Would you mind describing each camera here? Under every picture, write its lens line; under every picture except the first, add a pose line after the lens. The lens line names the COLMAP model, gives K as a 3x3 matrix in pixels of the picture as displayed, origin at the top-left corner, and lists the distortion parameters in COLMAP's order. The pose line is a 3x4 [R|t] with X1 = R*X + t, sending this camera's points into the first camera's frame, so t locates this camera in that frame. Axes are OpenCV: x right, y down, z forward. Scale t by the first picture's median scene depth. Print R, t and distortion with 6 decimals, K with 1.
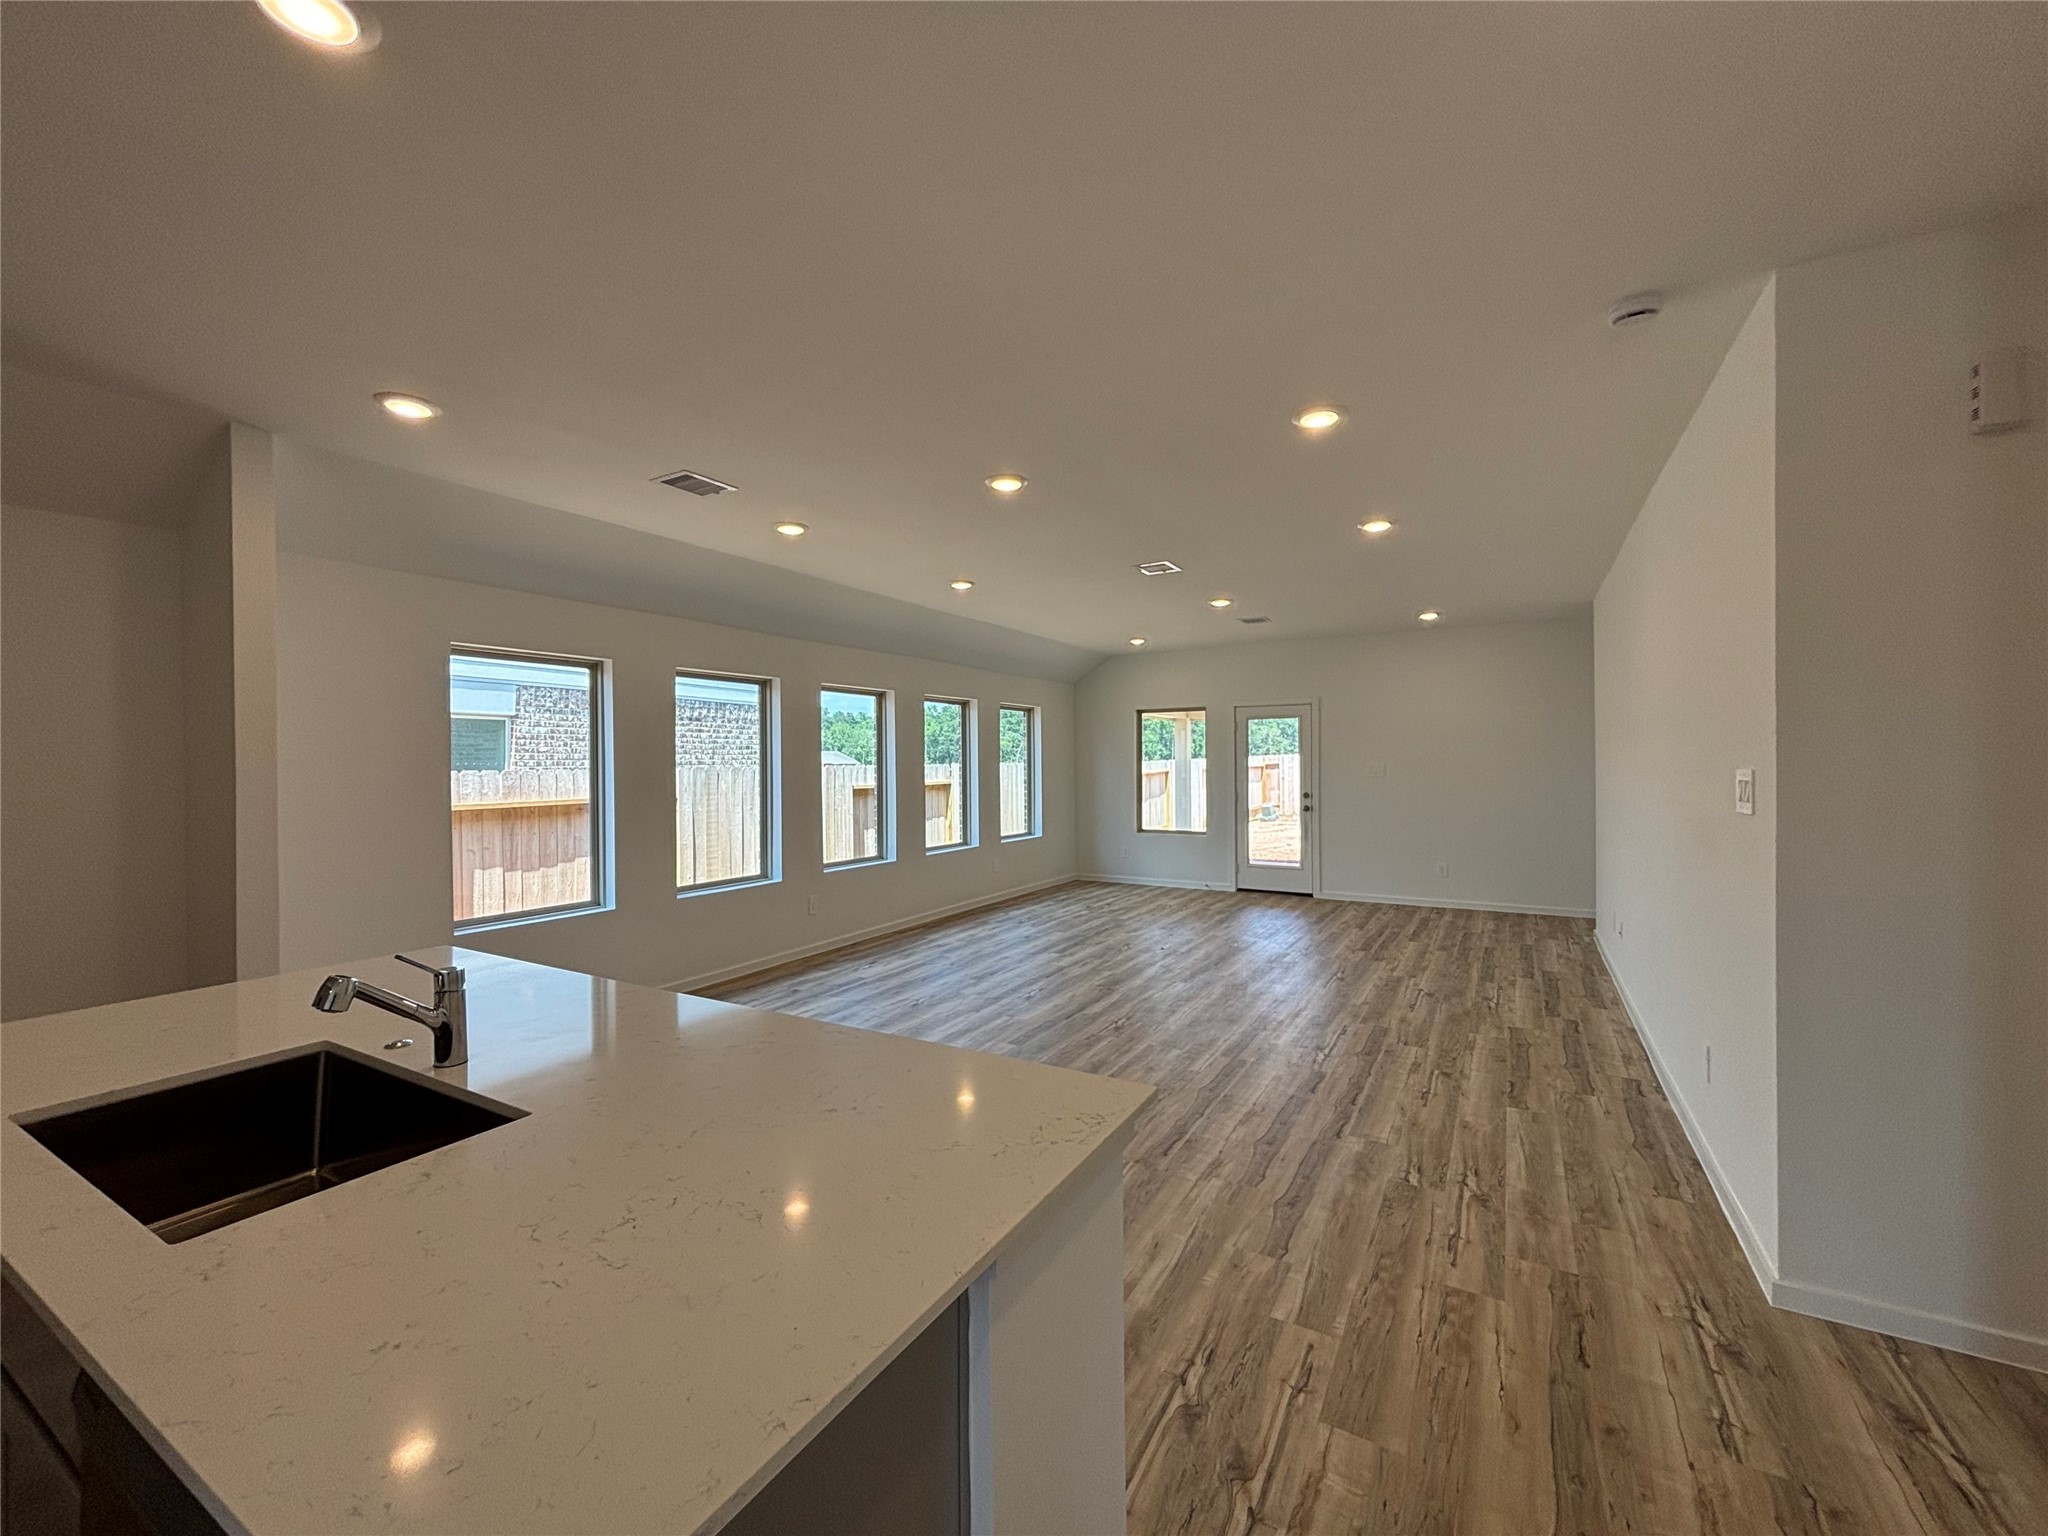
lens RADIAL K [[833.9, 0, 1024.0], [0, 833.9, 768.0], [0, 0, 1]] dist [0.002303, 0.000677]
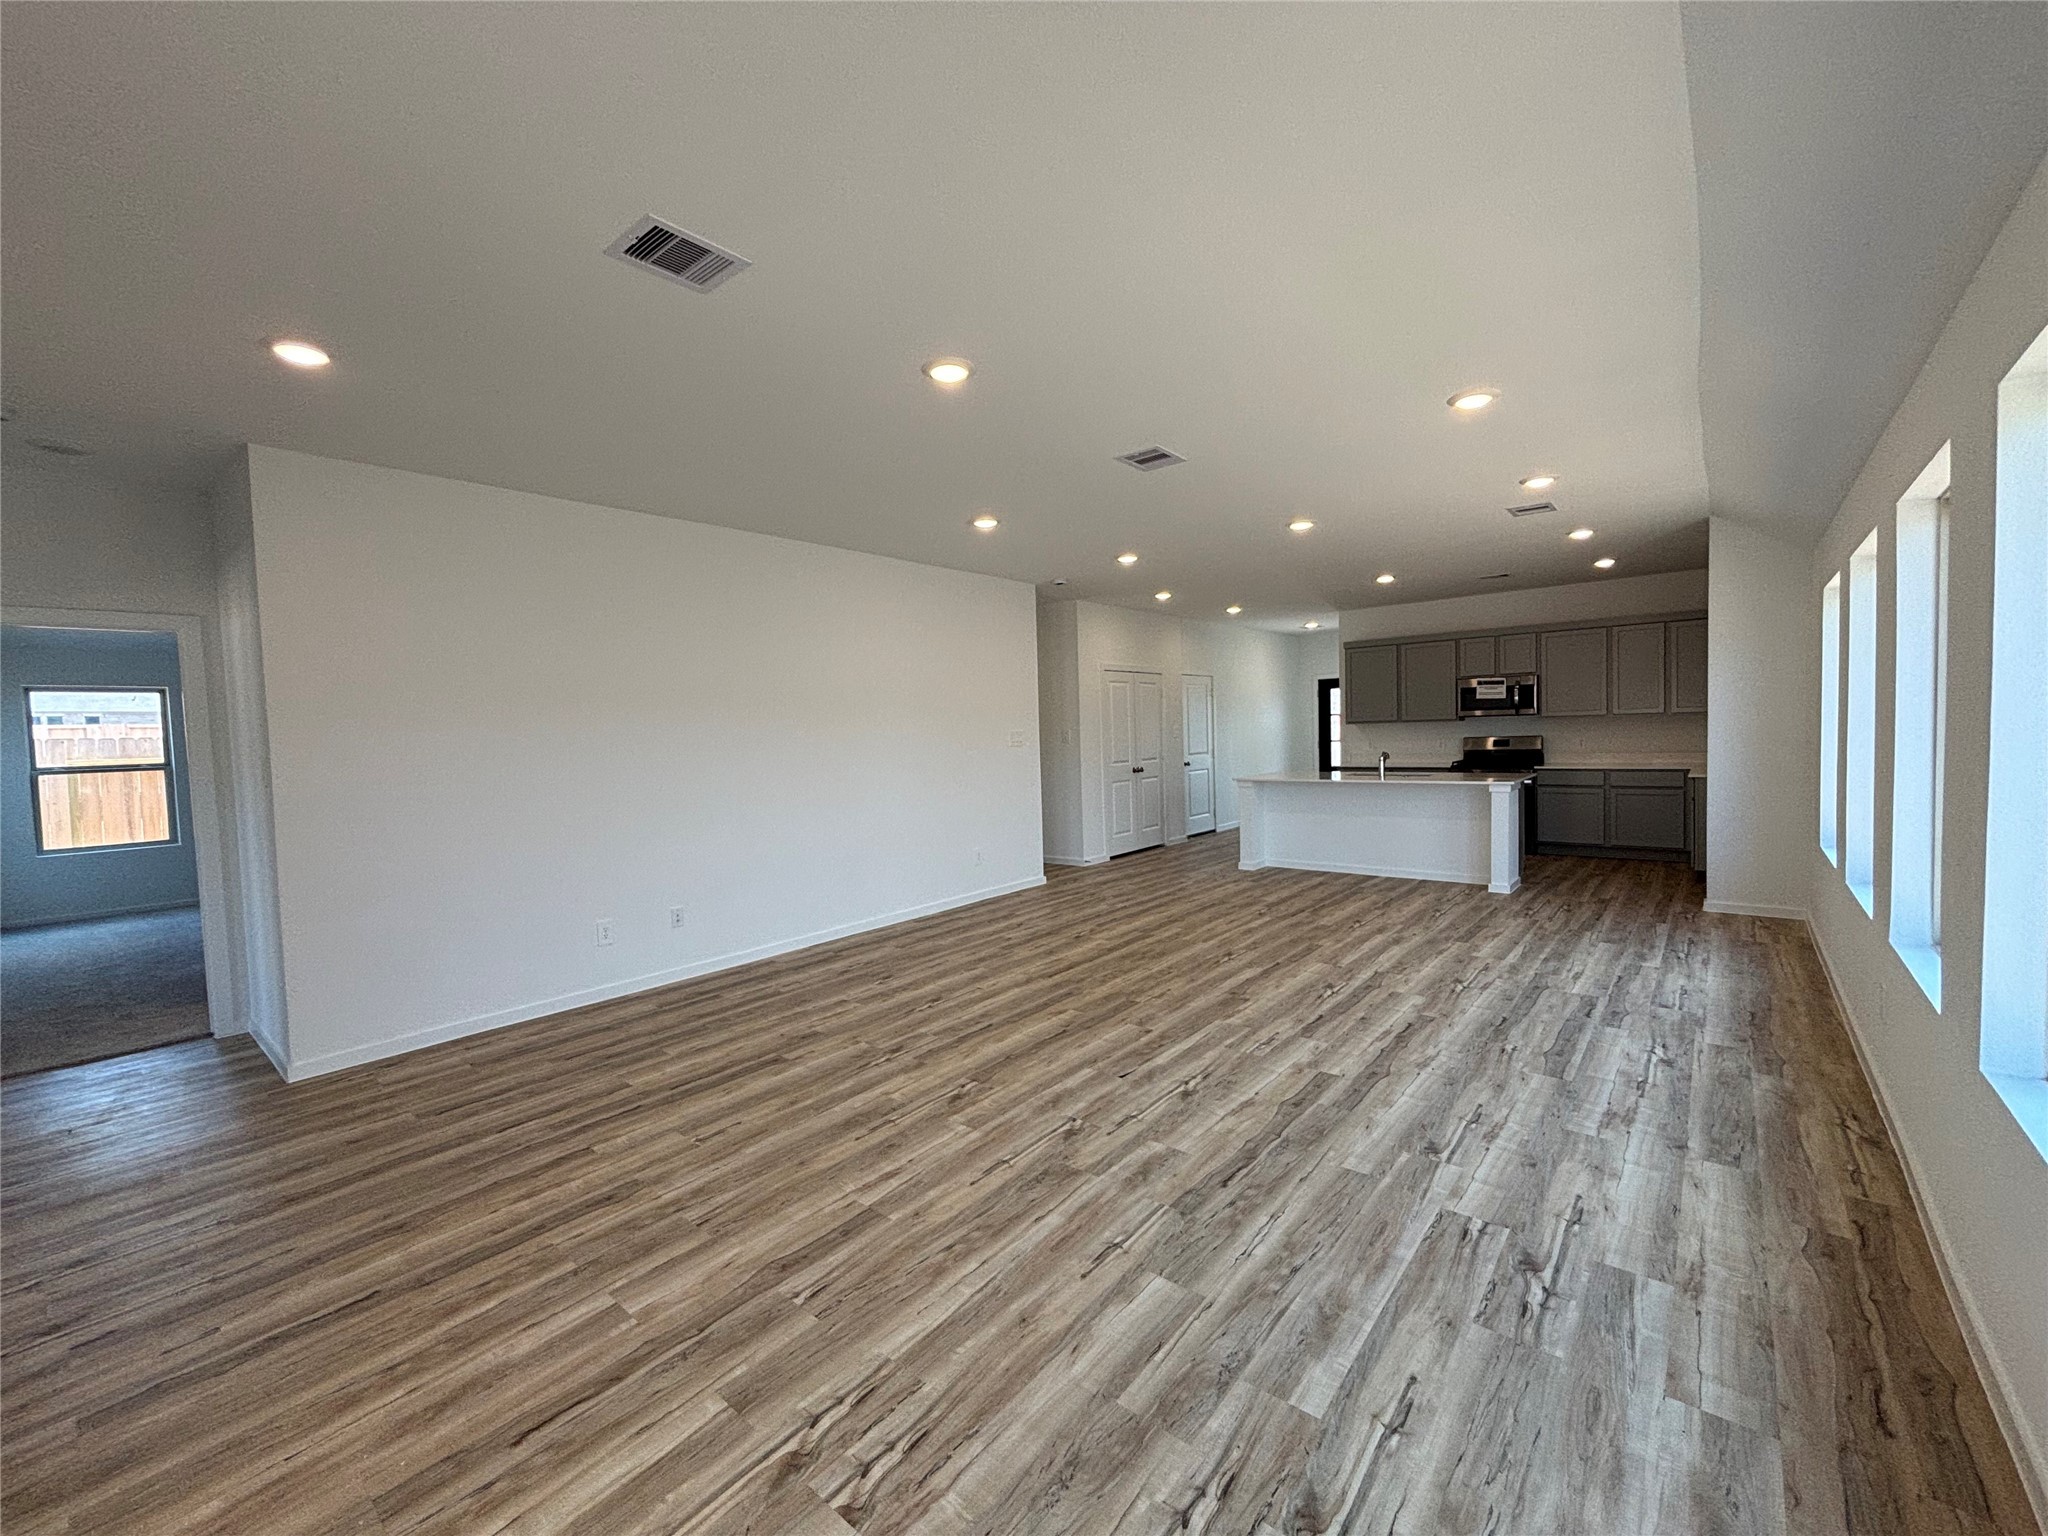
lens RADIAL K [[833.9, 0, 1024.0], [0, 833.9, 768.0], [0, 0, 1]] dist [0.002303, 0.000677]
pose [[-0.985103, 0.027047, 0.169823, 0.135022], [0.036349, 0.997990, 0.051903, -0.005985], [-0.168078, 0.057303, -0.984107, 1.529432]]
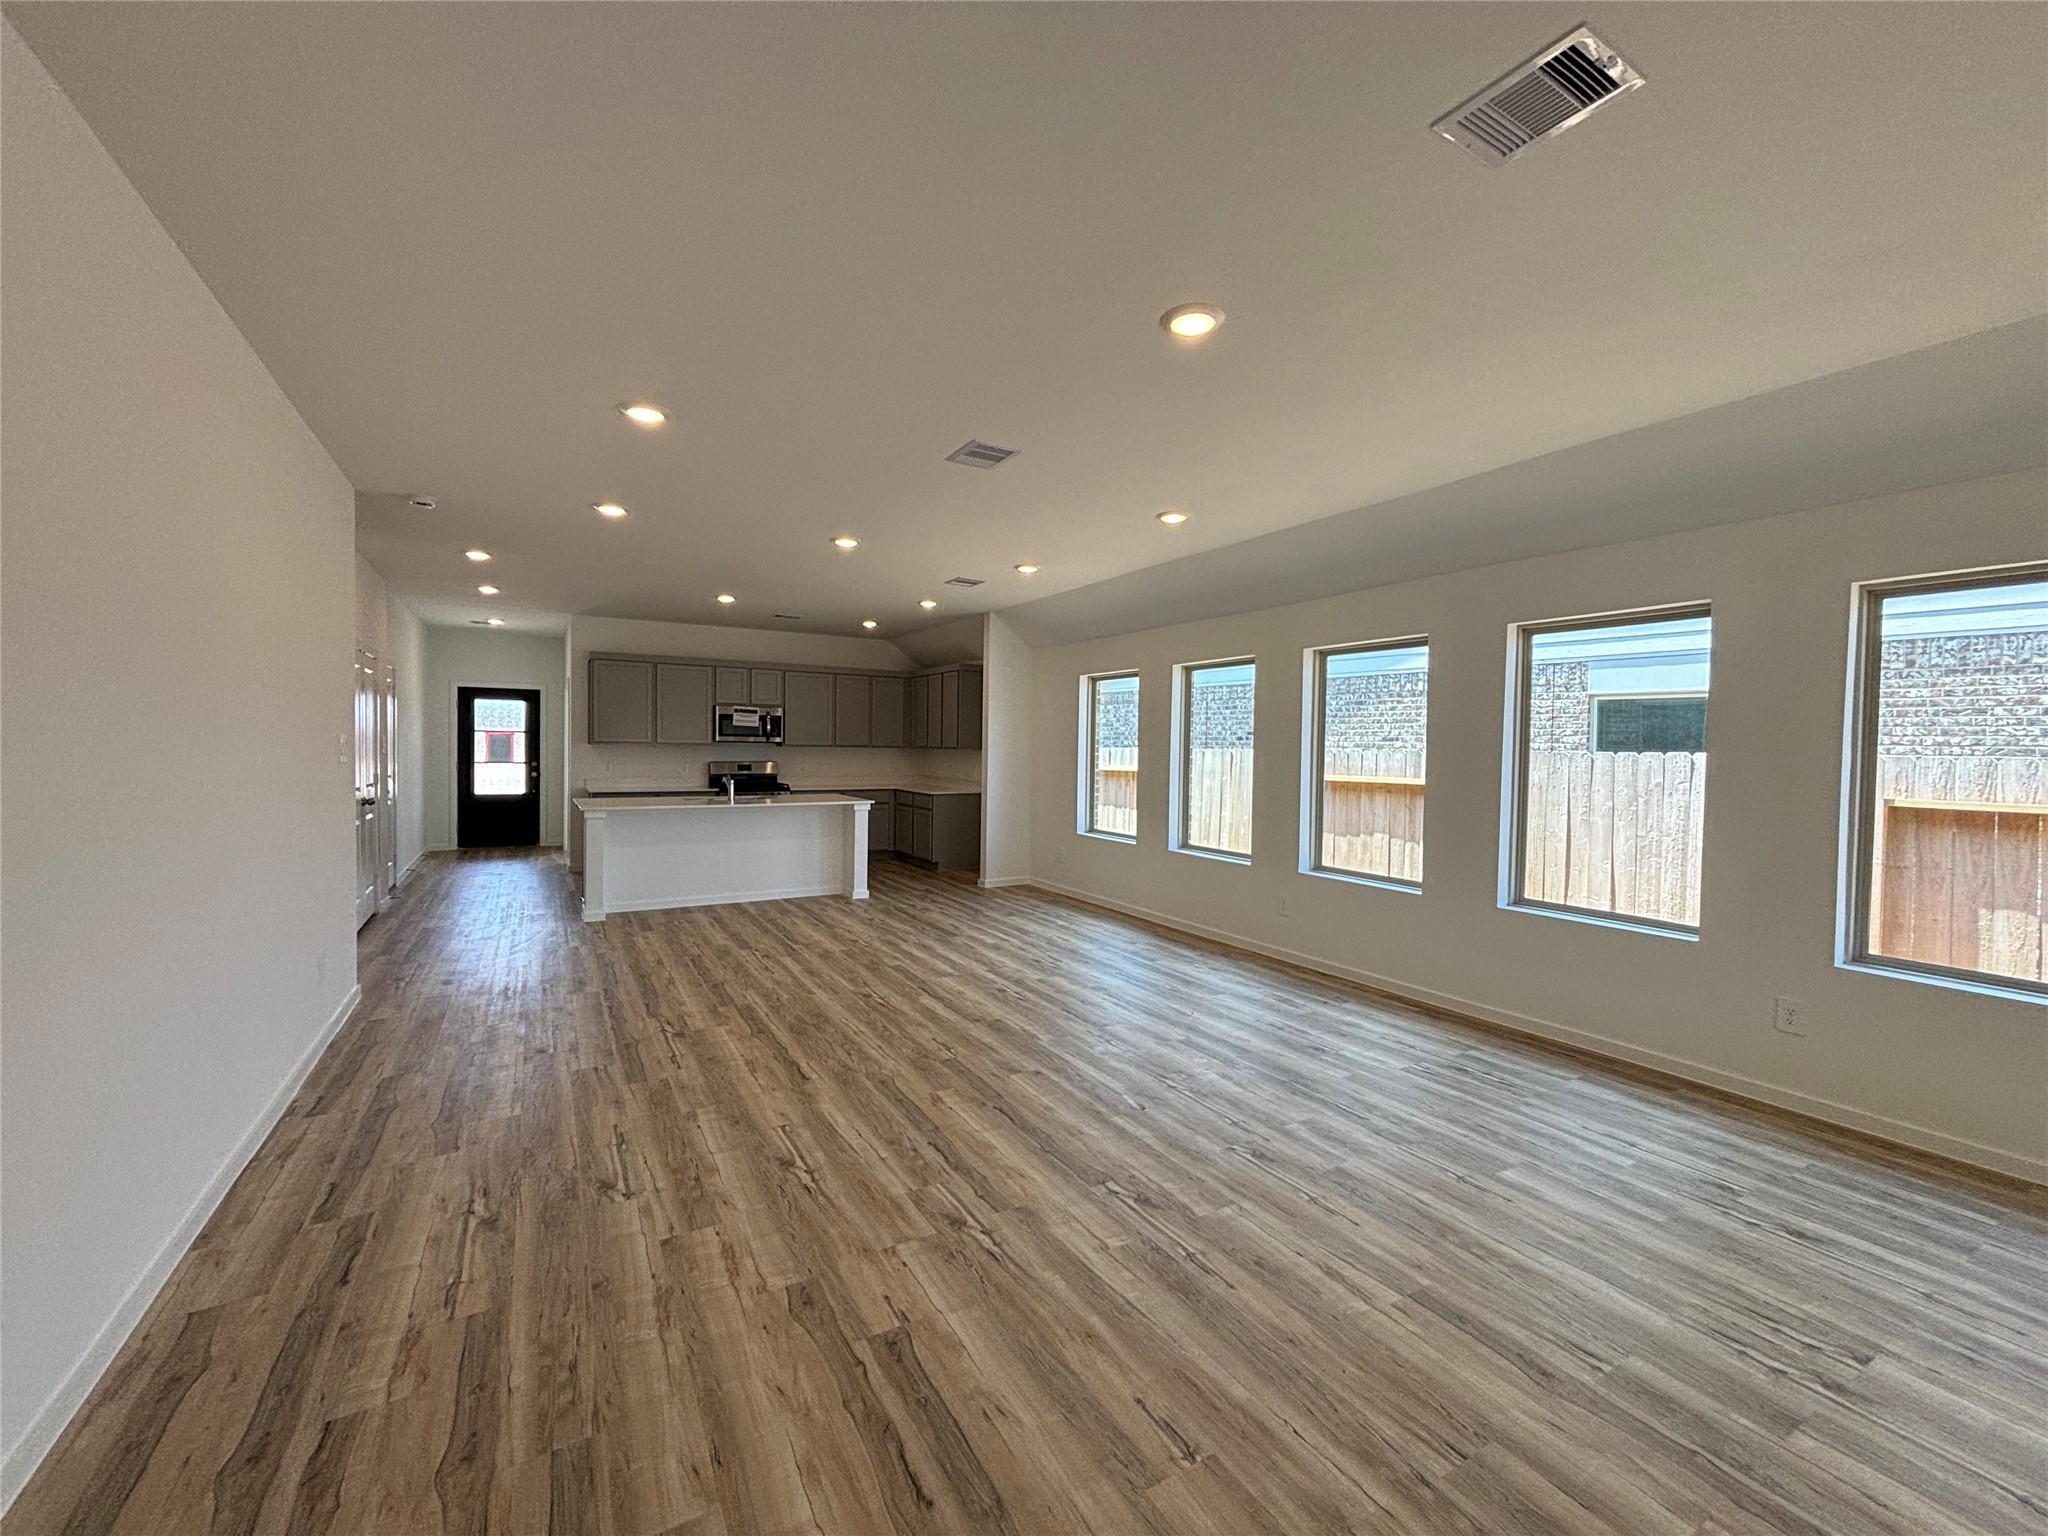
lens RADIAL K [[833.9, 0, 1024.0], [0, 833.9, 768.0], [0, 0, 1]] dist [0.002303, 0.000677]
pose [[-0.494952, 0.022216, -0.868636, 0.647752], [-0.016401, 0.999256, 0.034902, -0.006234], [0.868766, 0.031521, -0.494219, 1.191684]]
